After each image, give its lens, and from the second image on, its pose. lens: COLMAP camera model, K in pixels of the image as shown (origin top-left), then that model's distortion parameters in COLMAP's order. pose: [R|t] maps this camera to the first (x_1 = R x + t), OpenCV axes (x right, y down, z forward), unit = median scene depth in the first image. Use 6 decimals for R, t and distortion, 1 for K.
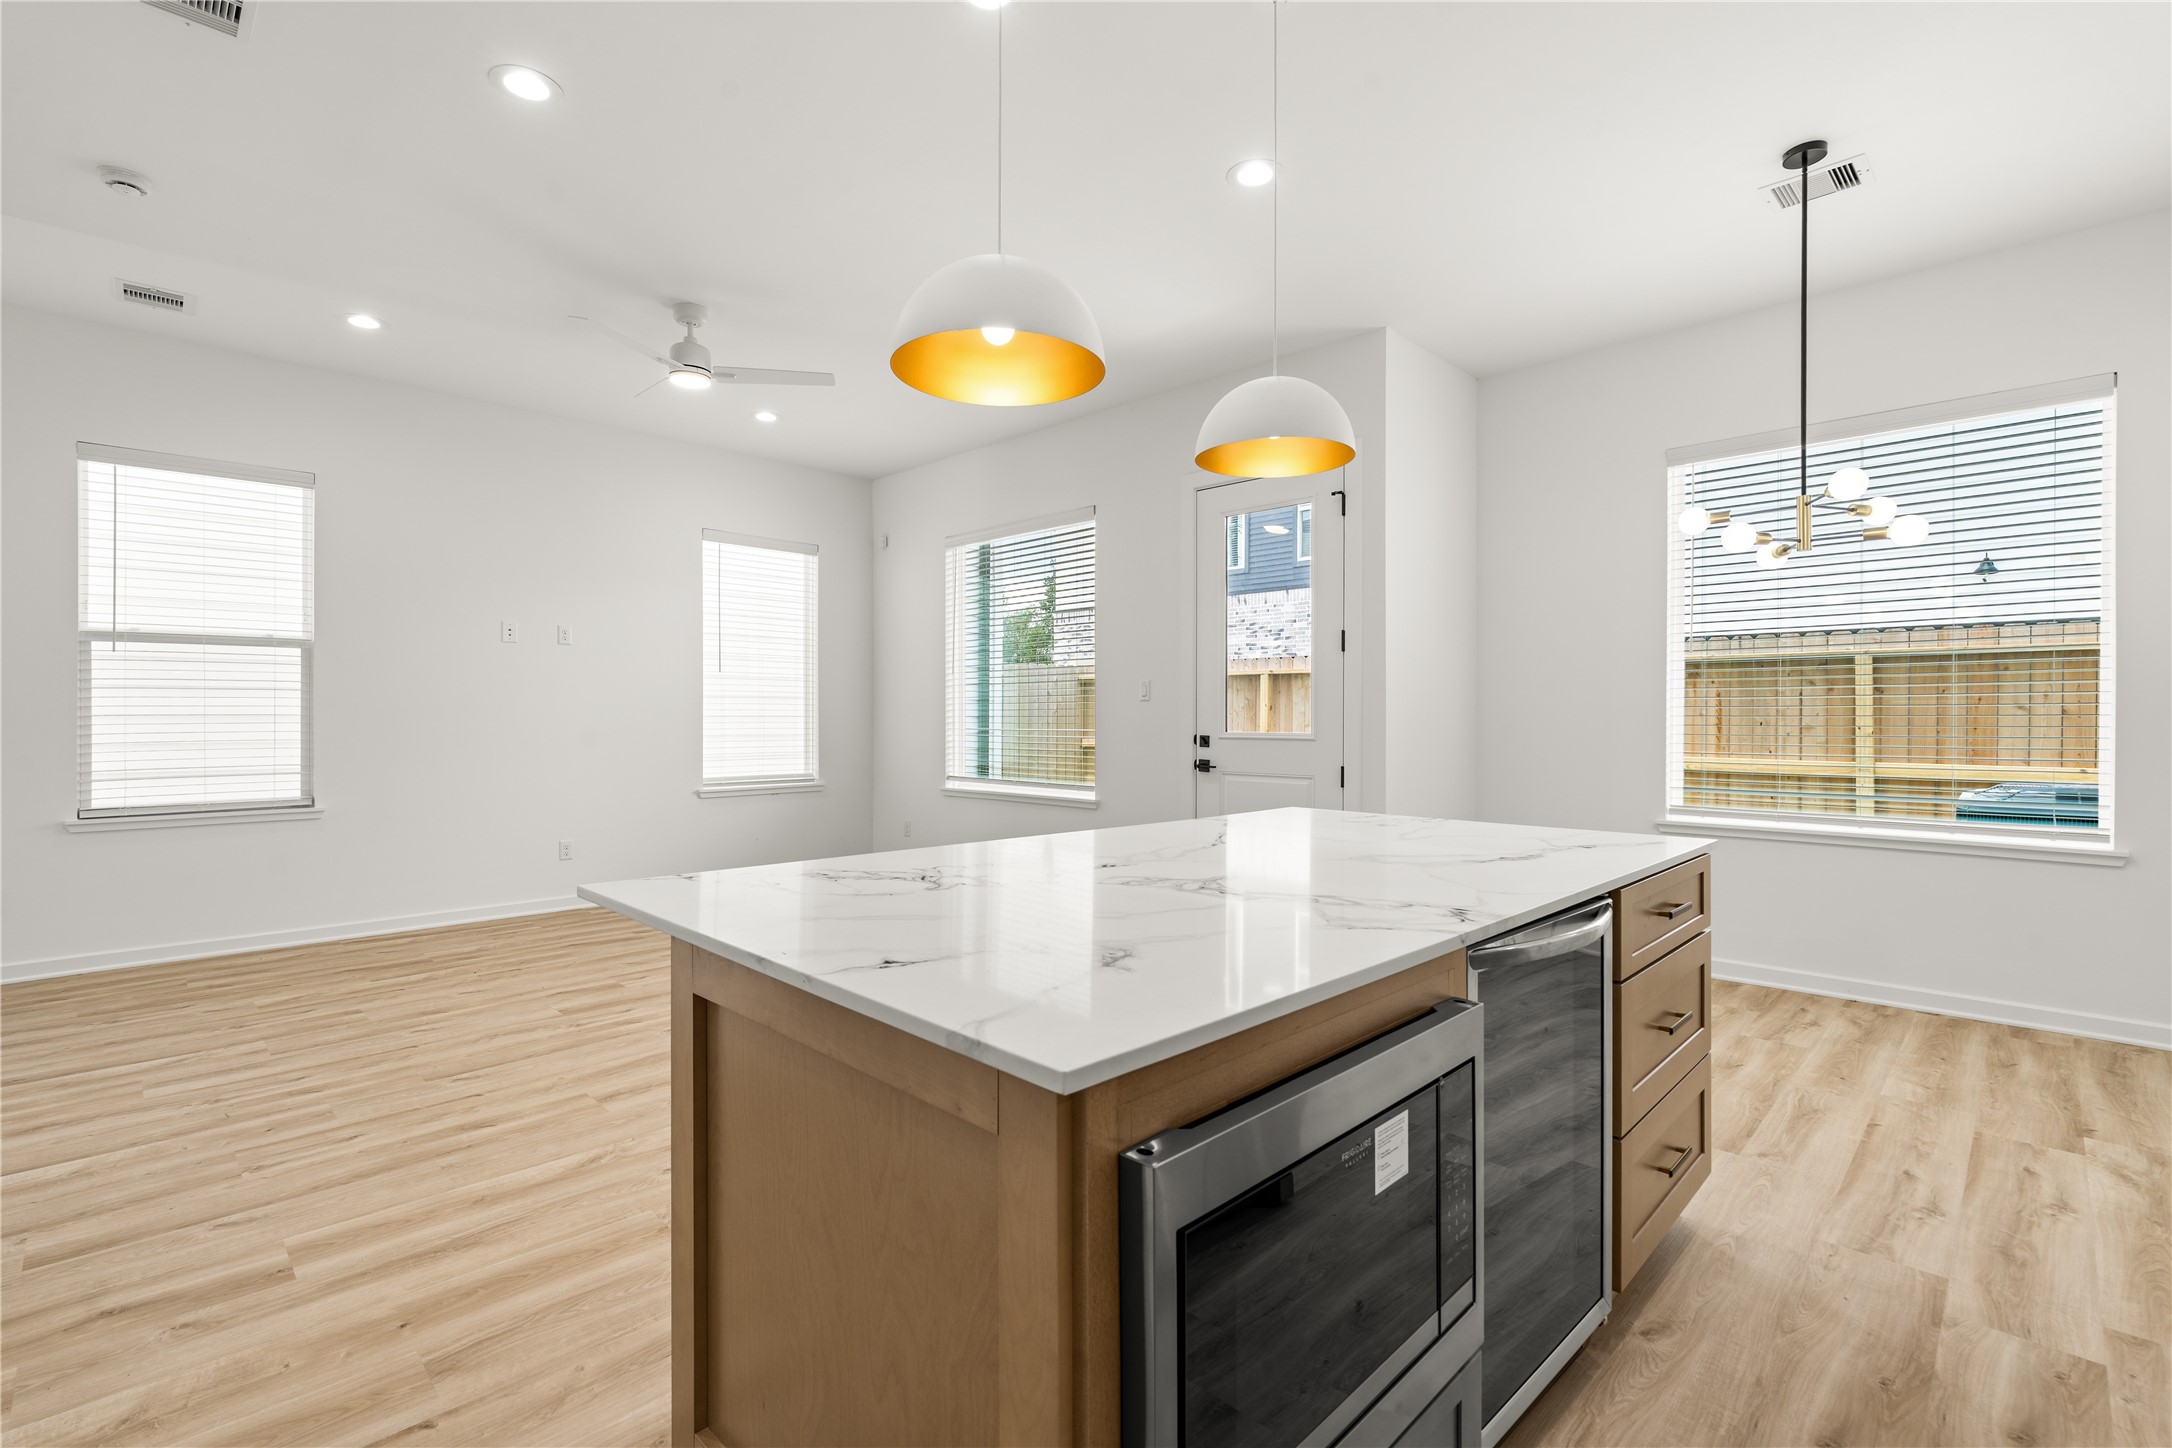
lens RADIAL K [[981.2, 0, 1077.9], [0, 981.2, 719.3], [0, 0, 1]] dist [-0.003609, 0.000384]
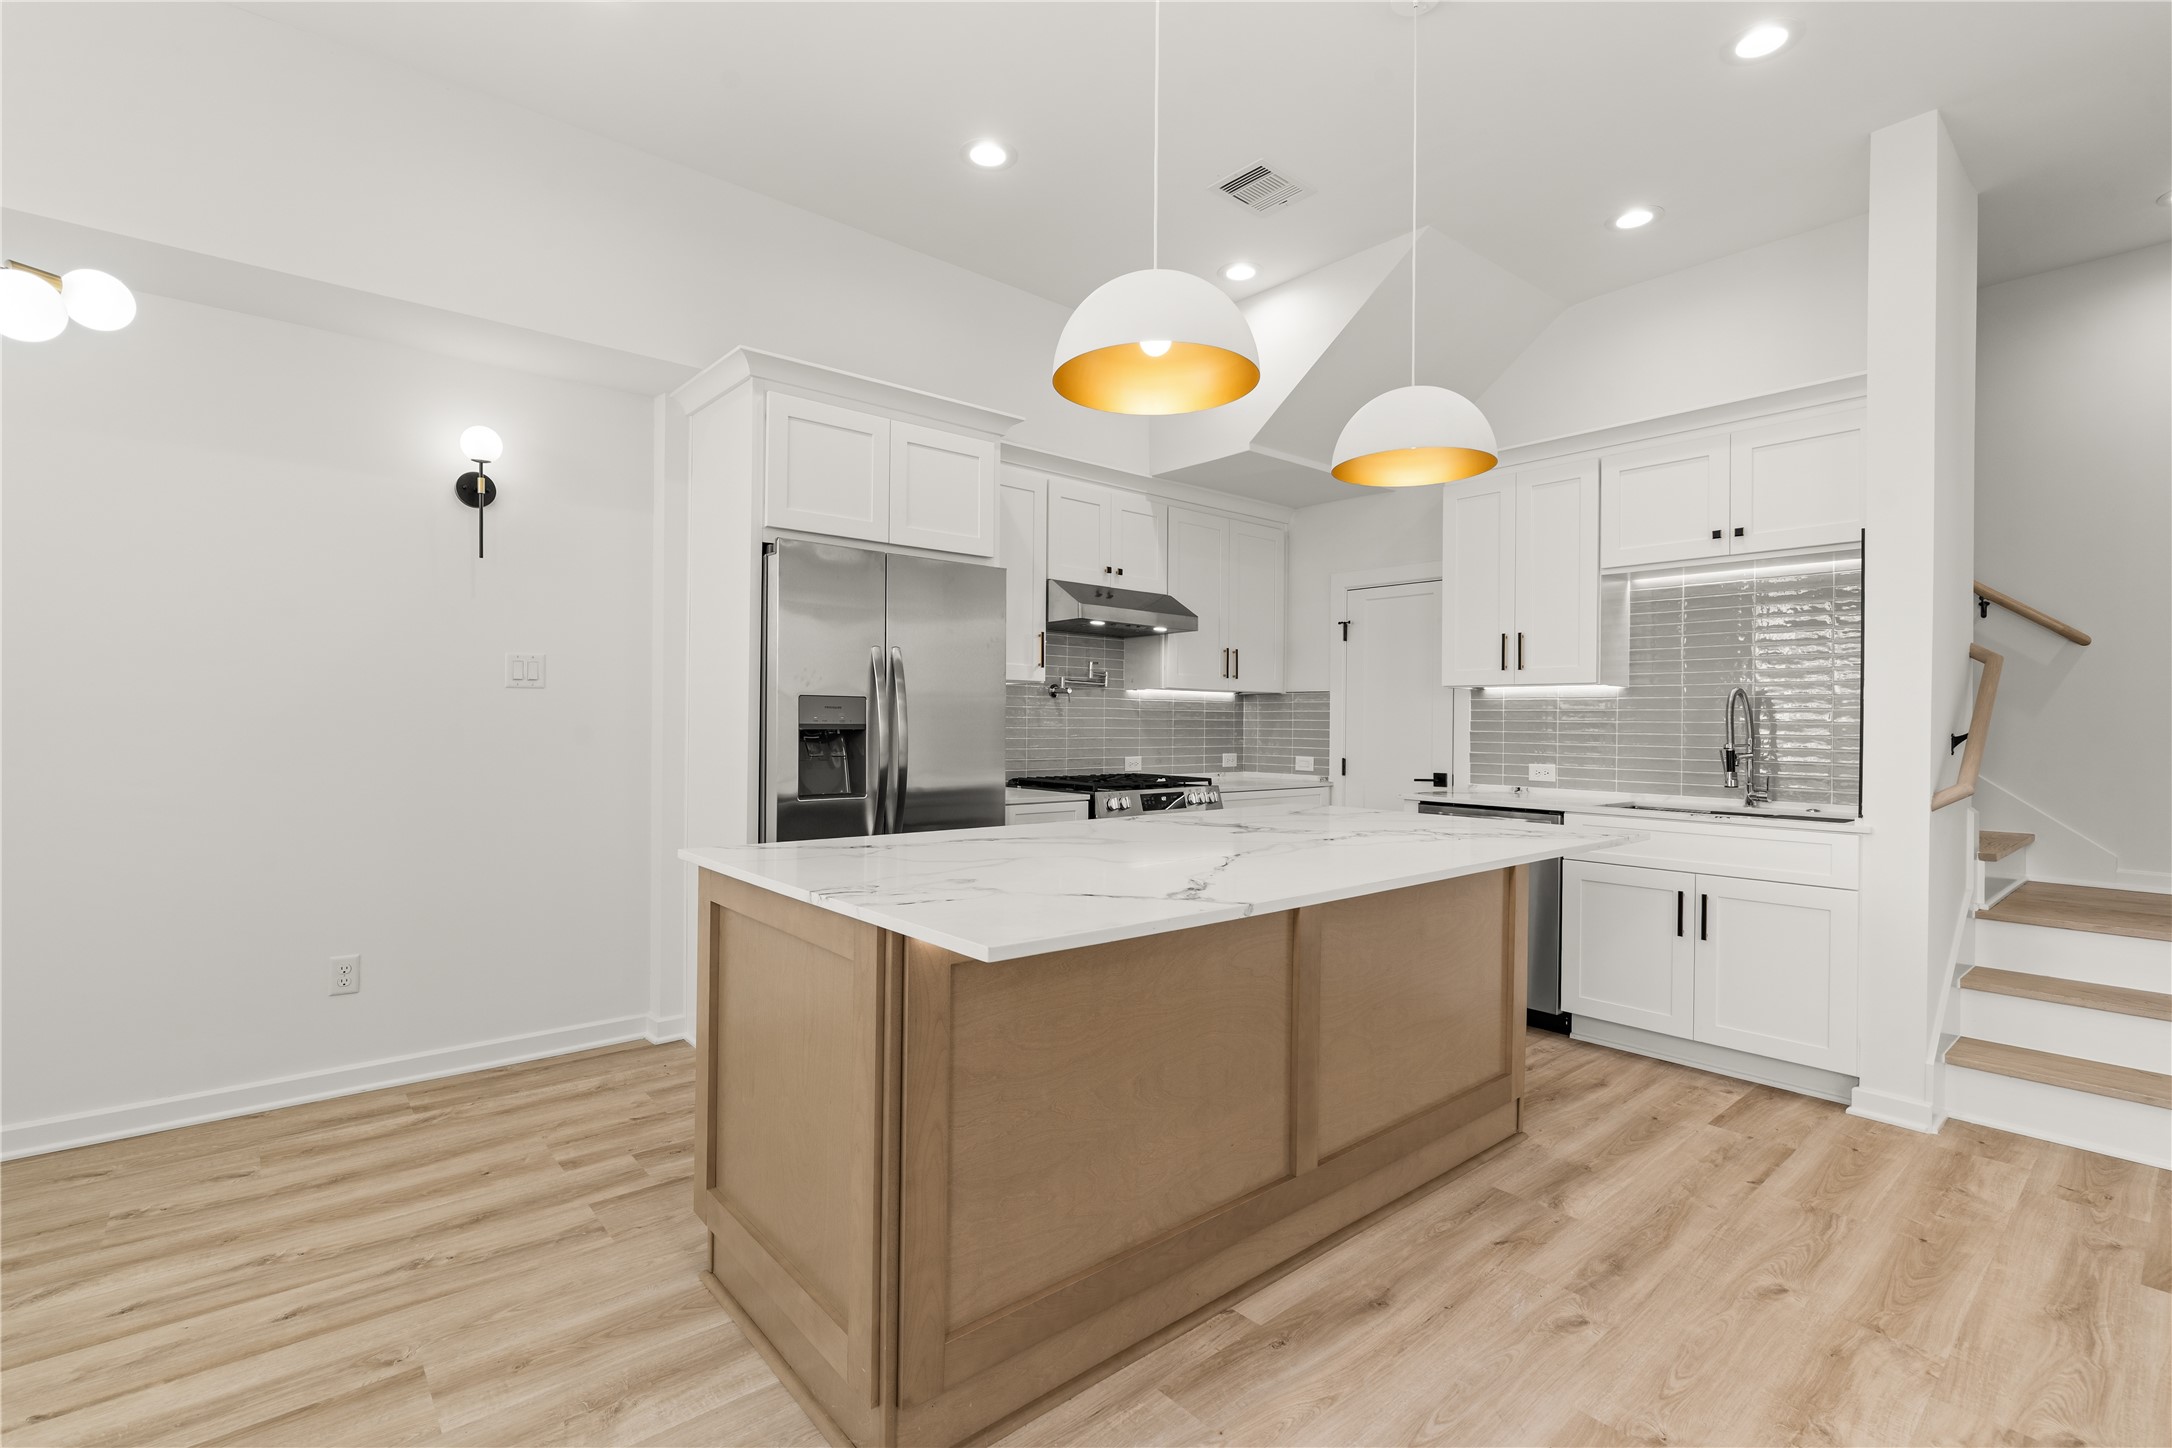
lens RADIAL K [[981.2, 0, 1090.6], [0, 981.2, 722.4], [0, 0, 1]] dist [-0.003609, 0.000384]
pose [[-0.997188, -0.012649, 0.073862, 0.143920], [-0.012555, 0.999920, 0.001738, -0.000989], [-0.073878, 0.000805, -0.997267, 1.329342]]
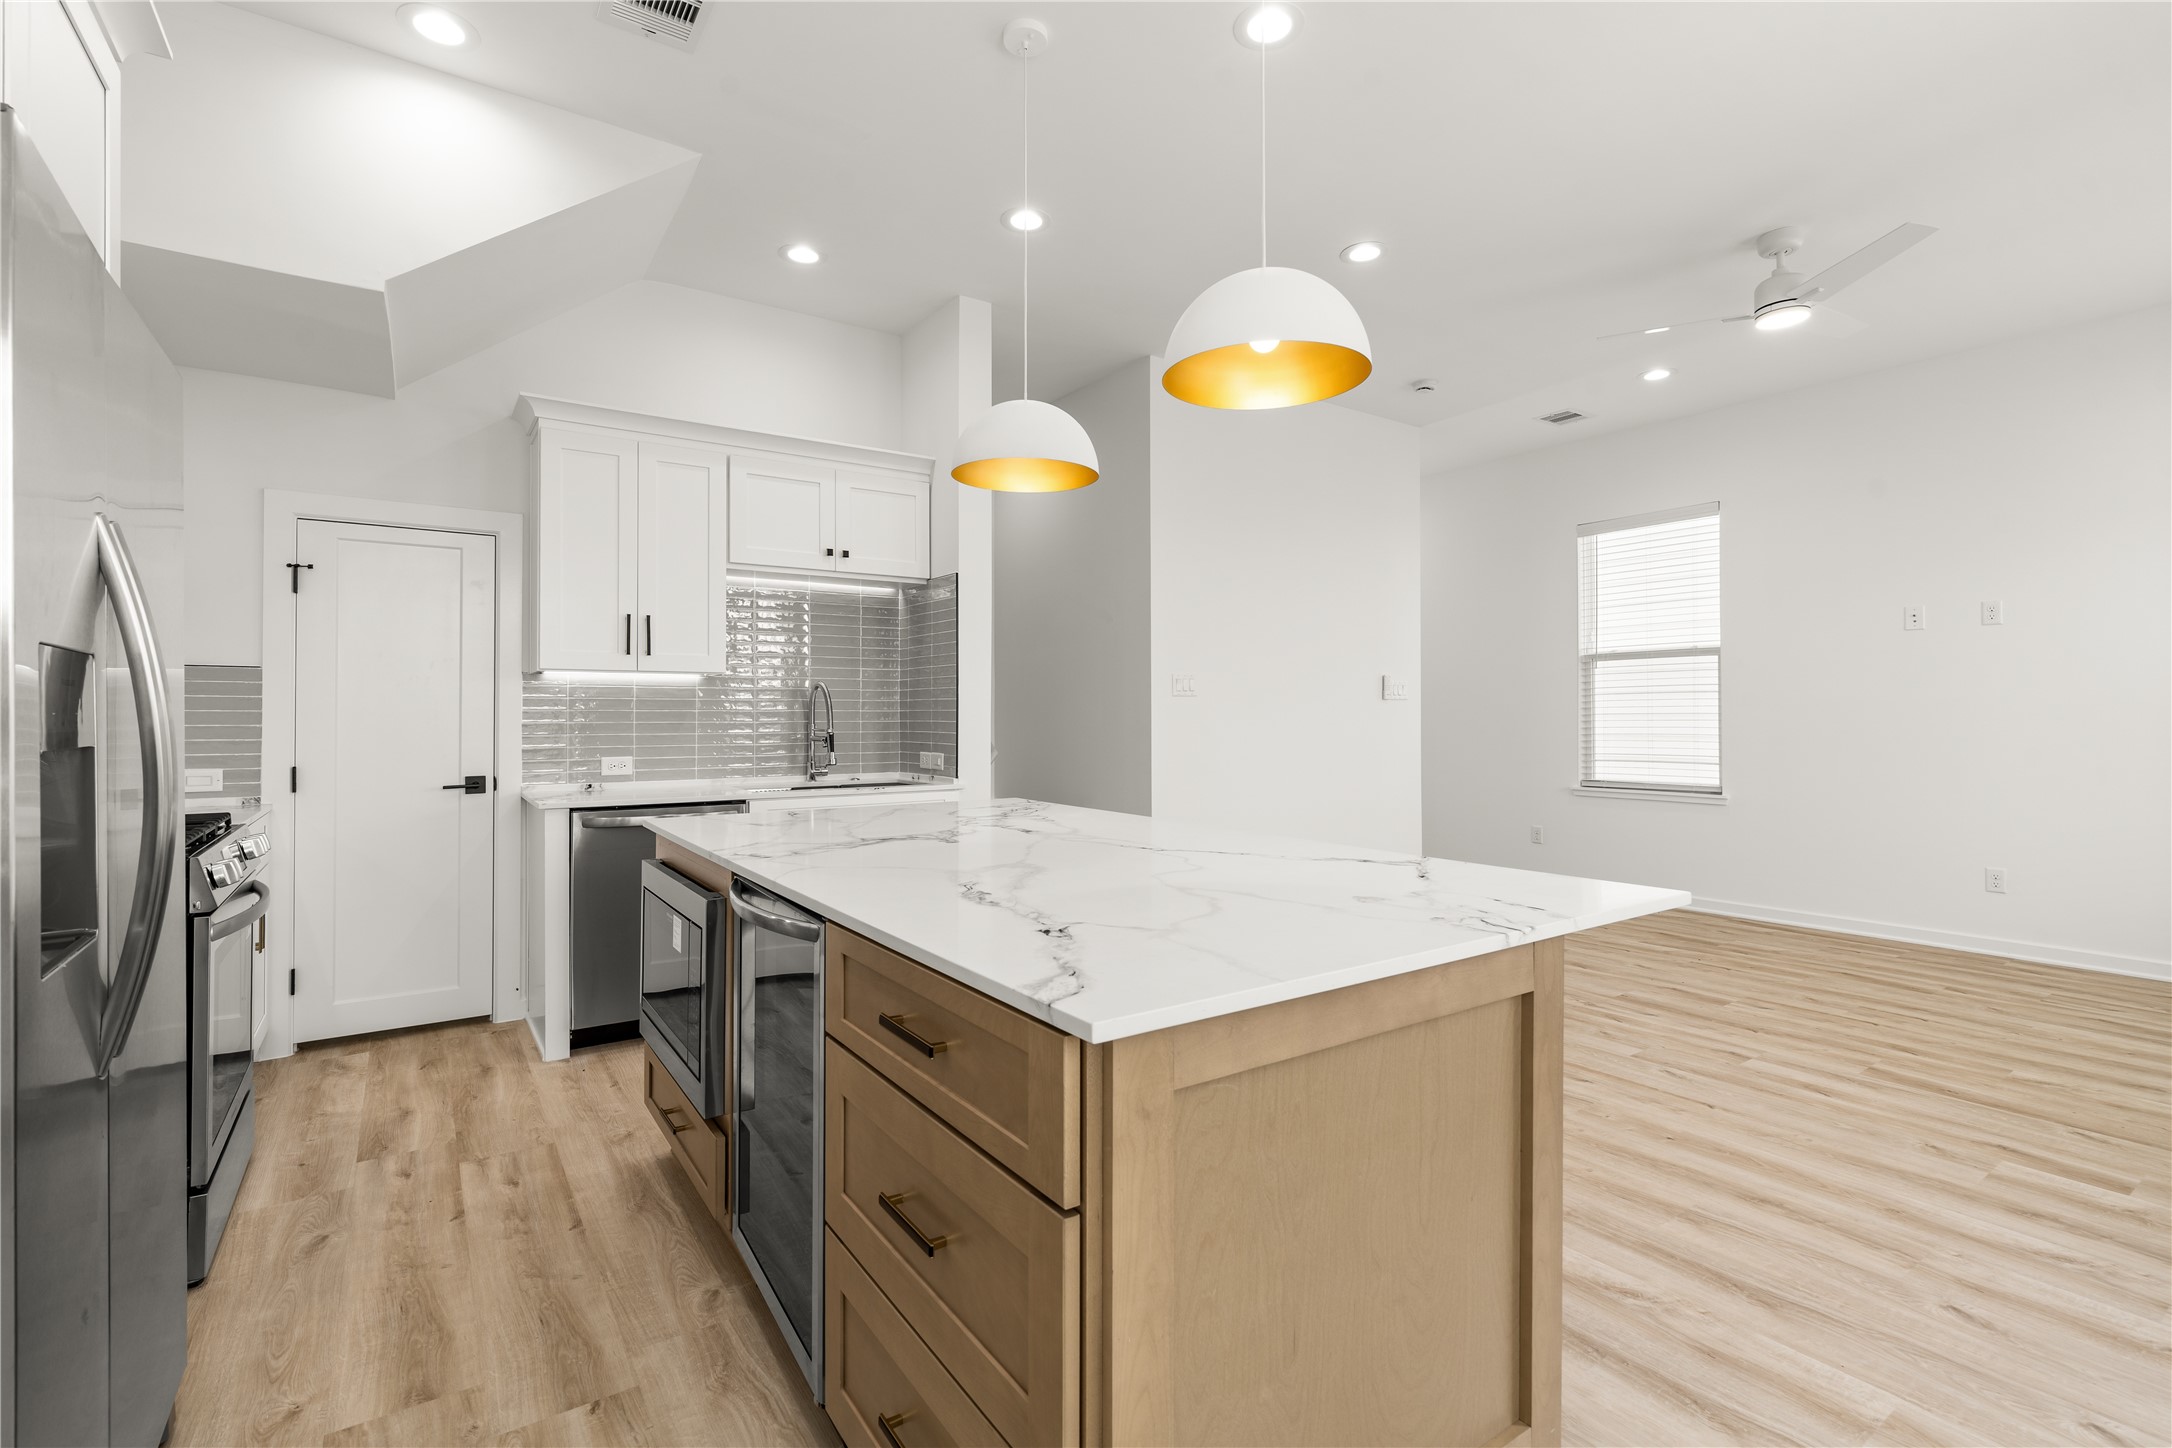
lens RADIAL K [[981.2, 0, 1082.8], [0, 981.2, 696.9], [0, 0, 1]] dist [-0.003609, 0.000384]
pose [[-0.177227, -0.020232, -0.983962, 0.743101], [-0.000072, 0.999789, -0.020544, 0.000467], [0.984170, -0.003570, -0.177191, 0.749985]]
